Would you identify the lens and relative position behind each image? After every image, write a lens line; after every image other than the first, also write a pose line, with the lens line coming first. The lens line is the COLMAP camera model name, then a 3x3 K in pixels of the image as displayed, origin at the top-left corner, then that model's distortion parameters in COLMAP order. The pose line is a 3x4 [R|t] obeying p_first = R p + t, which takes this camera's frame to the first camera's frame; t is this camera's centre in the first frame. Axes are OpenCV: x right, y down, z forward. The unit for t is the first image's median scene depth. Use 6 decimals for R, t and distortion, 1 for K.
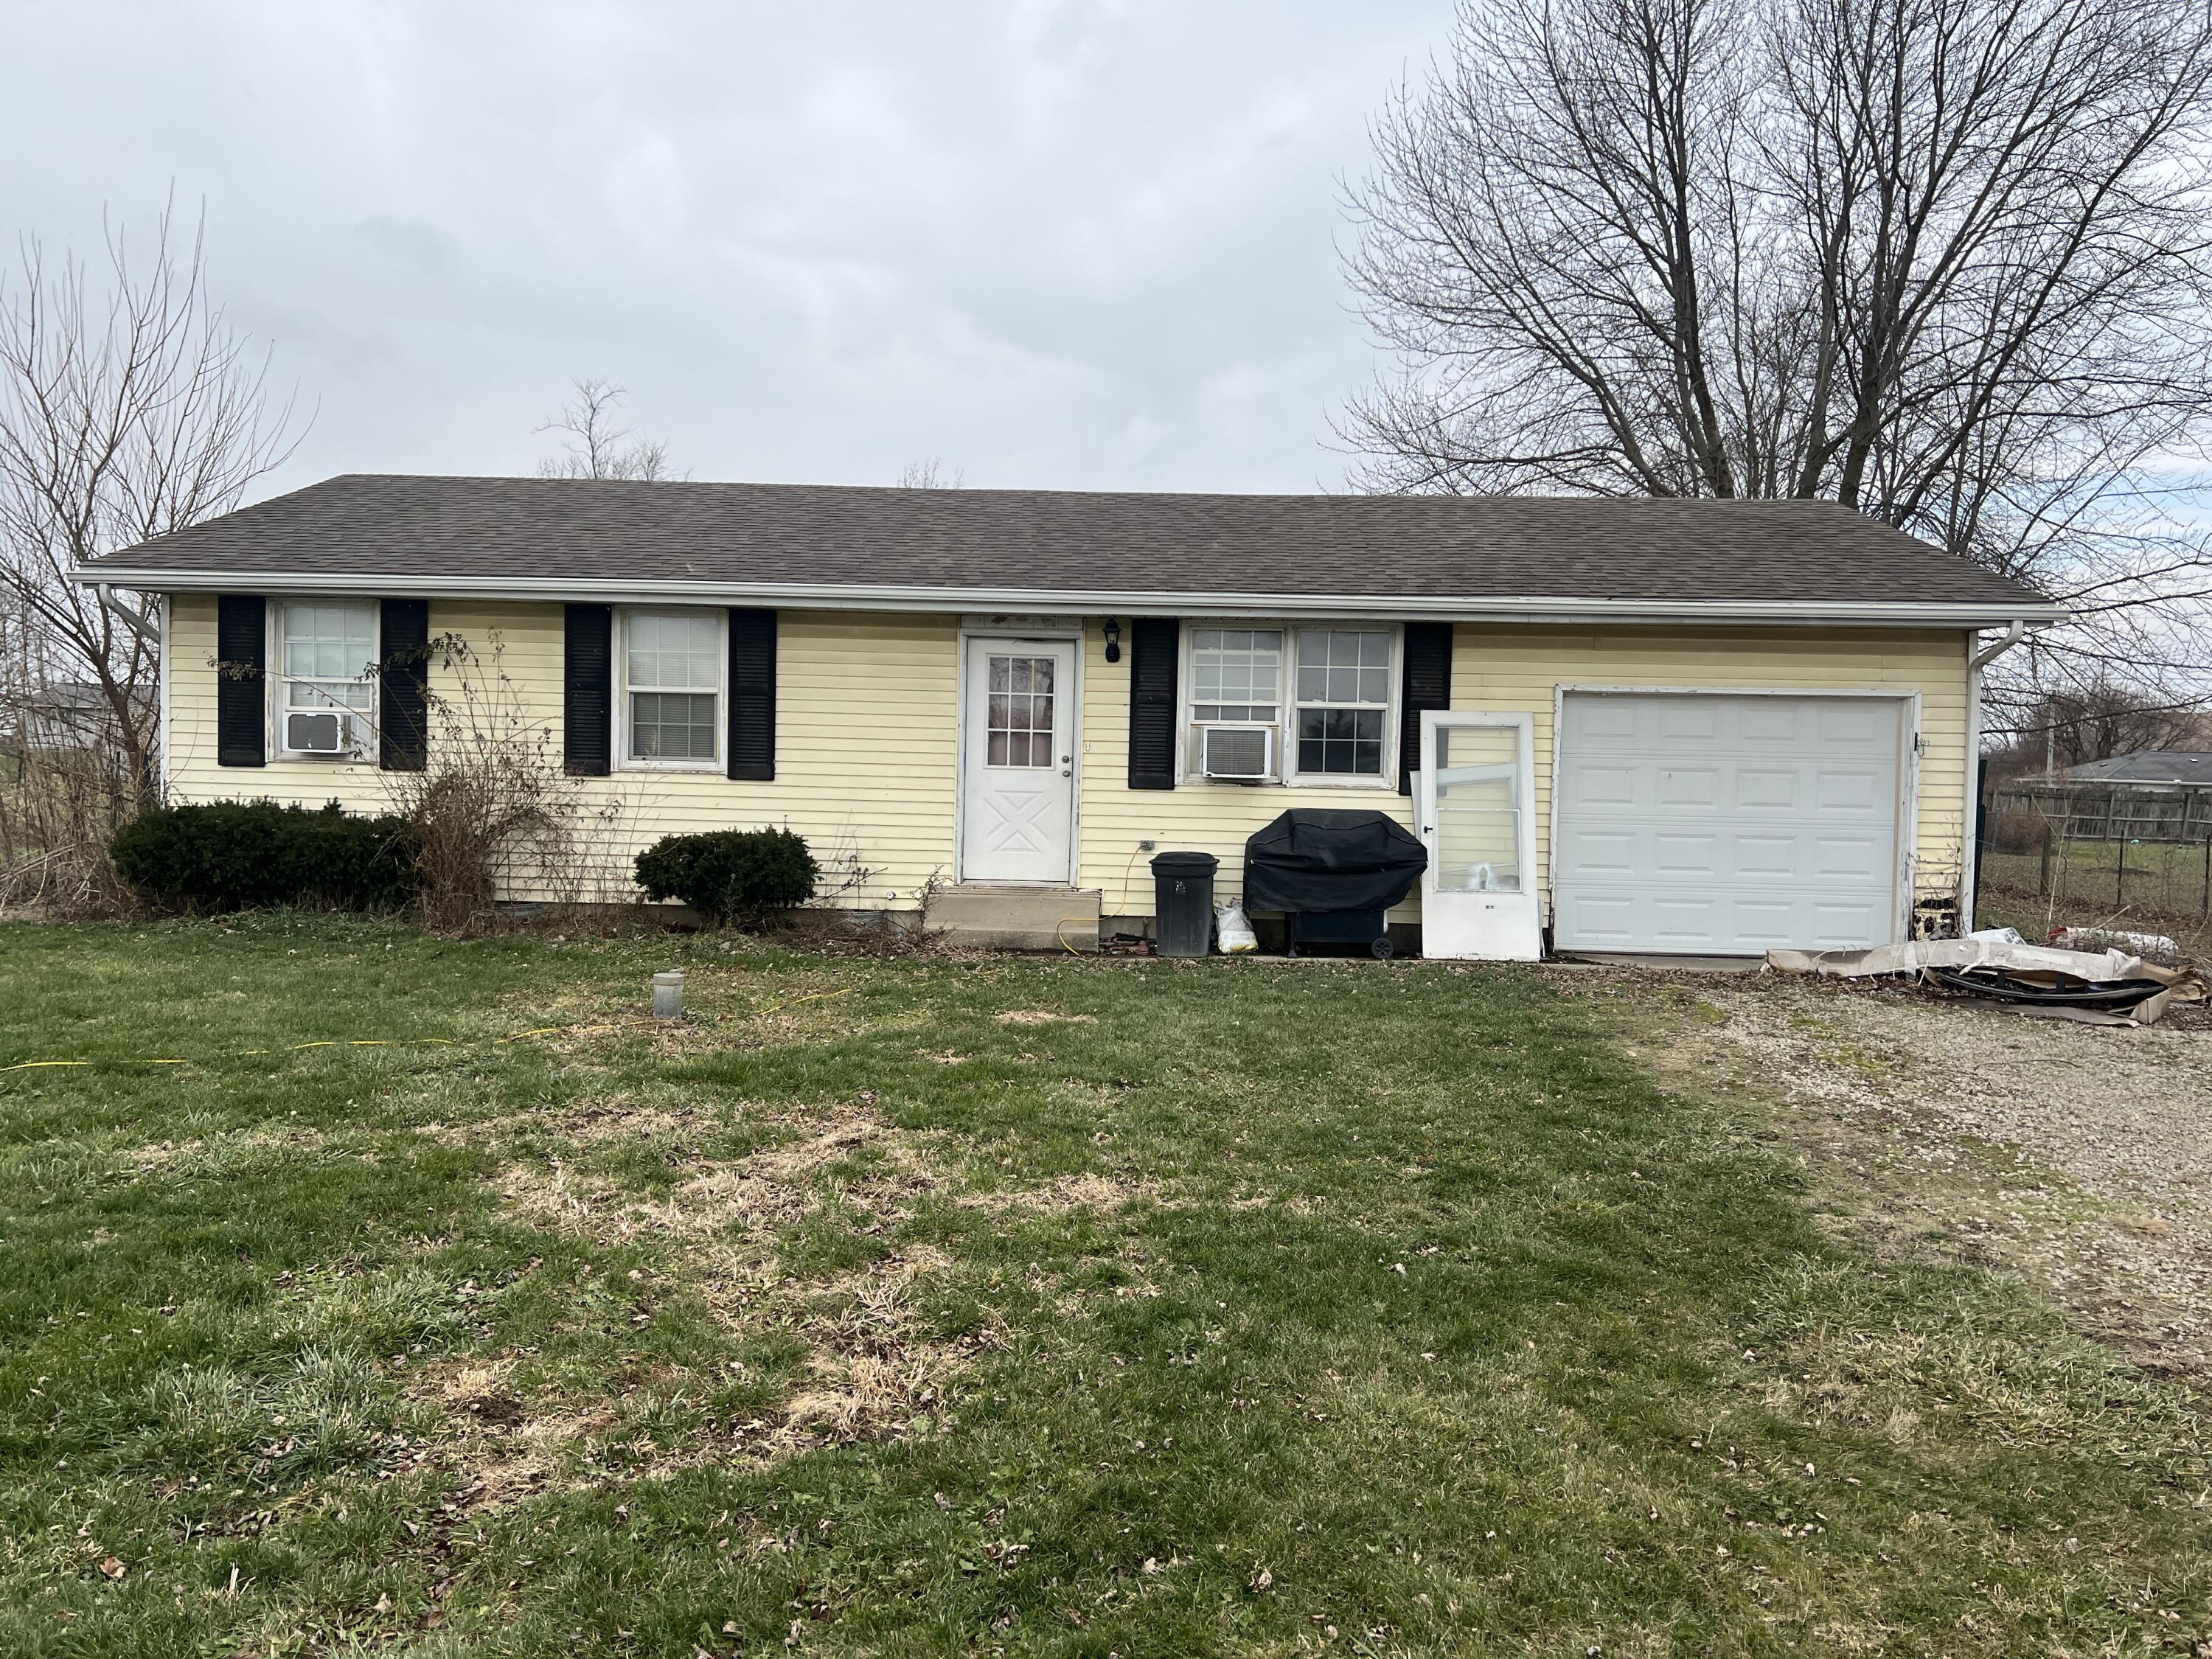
lens RADIAL K [[1631.8, 0, 1104.6], [0, 1631.8, 831.2], [0, 0, 1]] dist [0.059149, -0.000935]
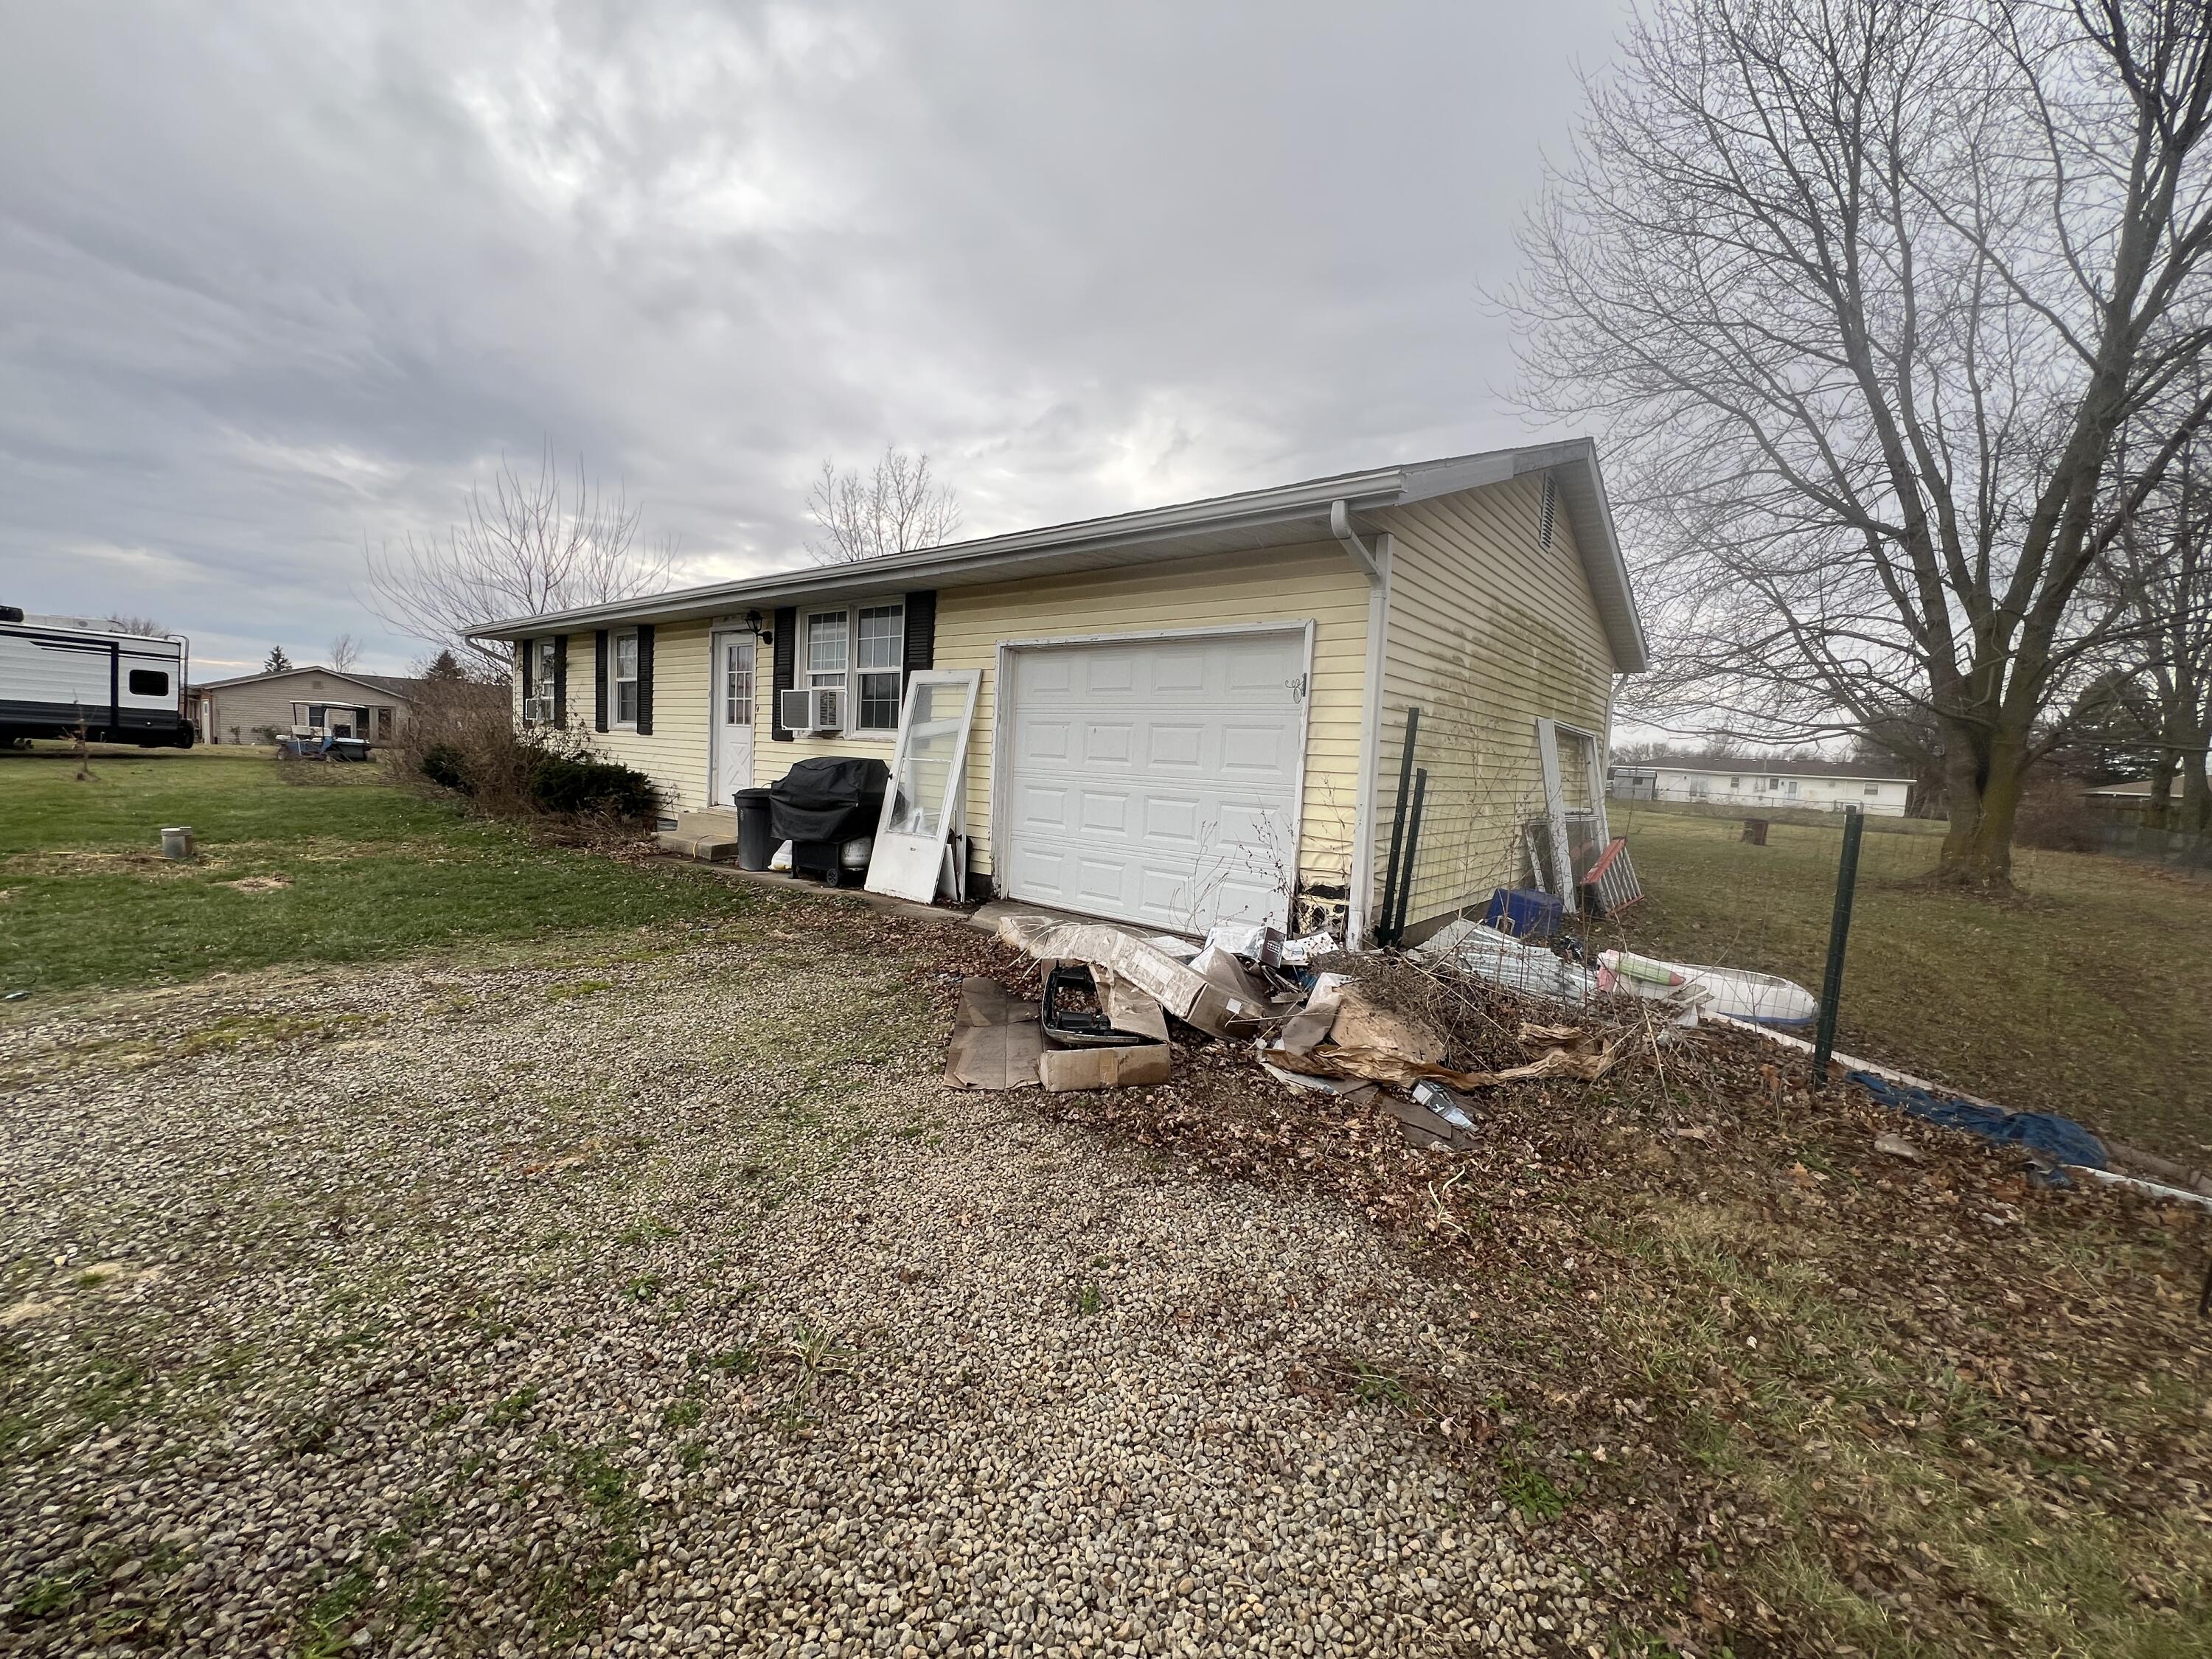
lens RADIAL K [[889.4, 0, 1104.8], [0, 889.4, 814.2], [0, 0, 1]] dist [0.006276, 0.000033]
pose [[0.799383, 0.055694, -0.598235, 0.656316], [-0.058437, 0.998181, 0.014842, 0.006860], [0.597973, 0.023094, 0.801183, 0.585119]]
